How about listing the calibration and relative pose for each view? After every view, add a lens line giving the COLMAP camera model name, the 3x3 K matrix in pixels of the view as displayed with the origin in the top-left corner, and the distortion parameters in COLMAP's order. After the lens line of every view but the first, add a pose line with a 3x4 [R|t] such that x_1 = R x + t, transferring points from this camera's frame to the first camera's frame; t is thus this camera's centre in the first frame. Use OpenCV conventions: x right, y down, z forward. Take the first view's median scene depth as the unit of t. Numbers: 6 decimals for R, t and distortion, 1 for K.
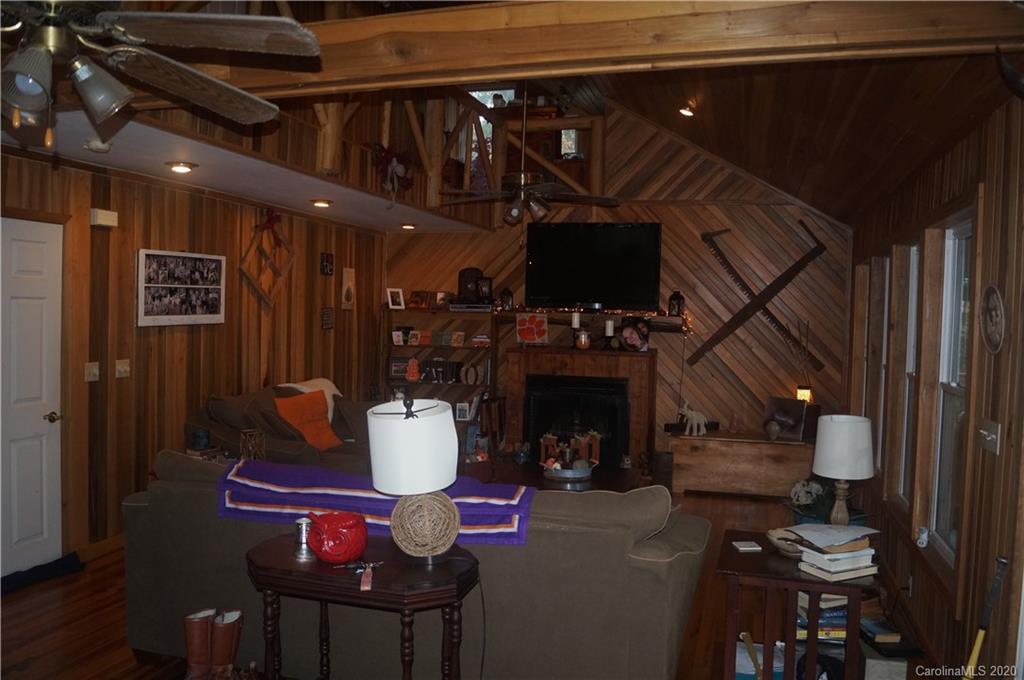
lens RADIAL K [[809.1, 0, 508.0], [0, 809.1, 337.4], [0, 0, 1]] dist [-0.079548, 0.012851]
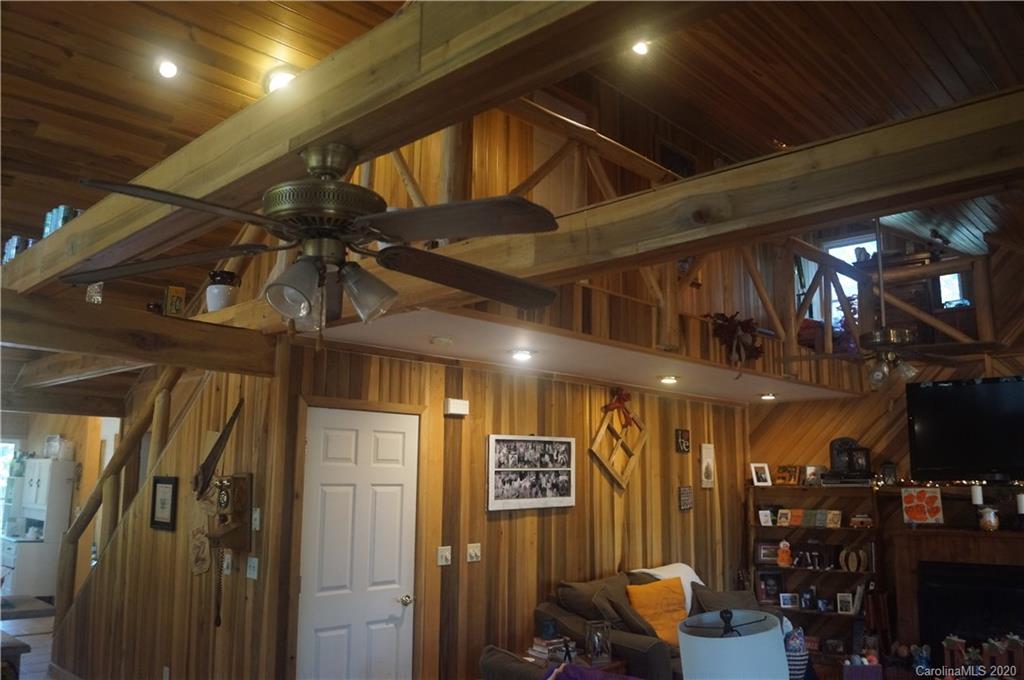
lens RADIAL K [[805.6, 0, 509.0], [0, 805.6, 336.7], [0, 0, 1]] dist [-0.082530, 0.013442]
pose [[0.893403, -0.093139, -0.439496, 0.022097], [-0.002157, 0.977373, -0.211511, -0.009762], [0.449252, 0.189913, 0.872987, 0.048905]]
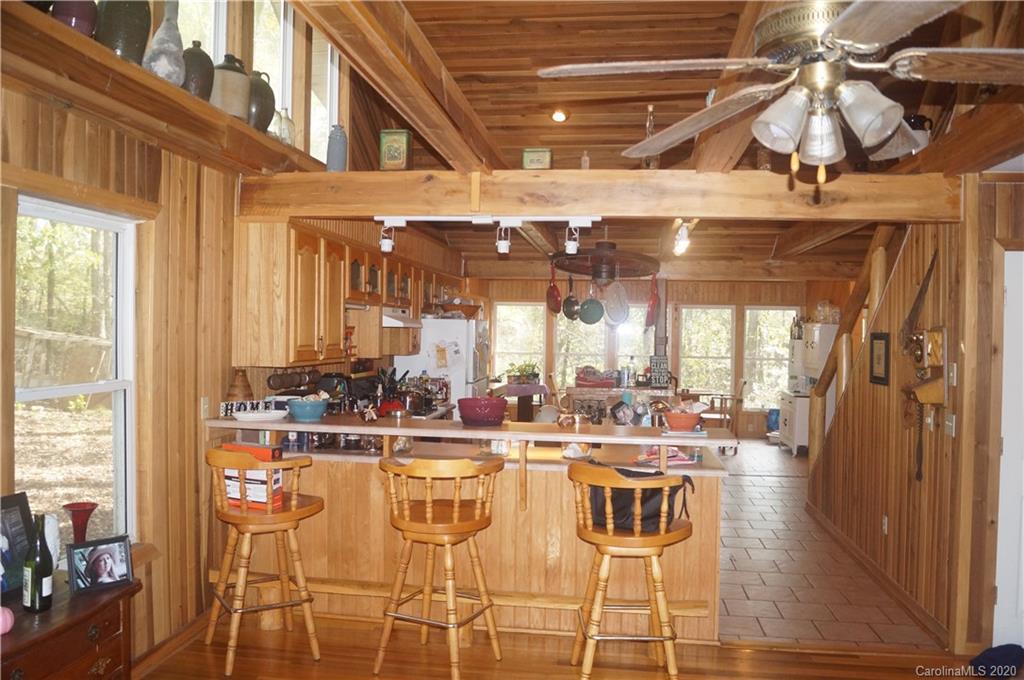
lens RADIAL K [[809.1, 0, 508.0], [0, 809.1, 337.4], [0, 0, 1]] dist [-0.079548, 0.012851]
pose [[0.151589, -0.014562, -0.988336, 0.082564], [-0.044541, 0.998775, -0.021547, -0.002163], [0.987439, 0.047288, 0.150755, 0.111743]]
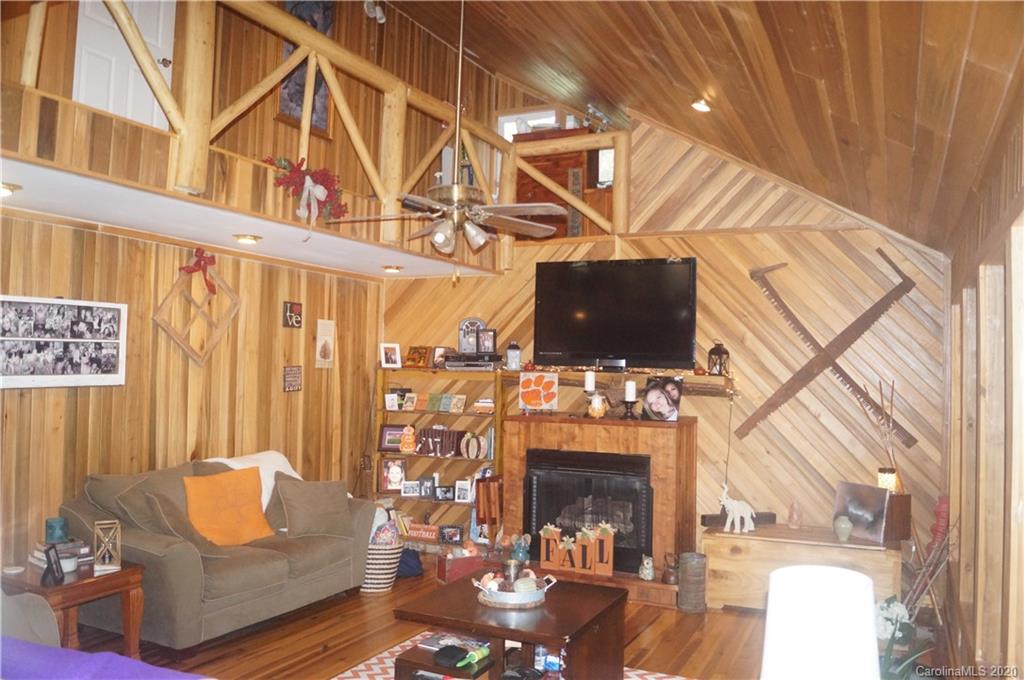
lens RADIAL K [[809.1, 0, 508.0], [0, 809.1, 337.4], [0, 0, 1]] dist [-0.079548, 0.012851]
pose [[0.987728, -0.009592, -0.155887, 0.133525], [-0.001714, 0.997387, -0.072229, -0.006535], [0.156172, 0.071610, 0.985131, 0.202444]]
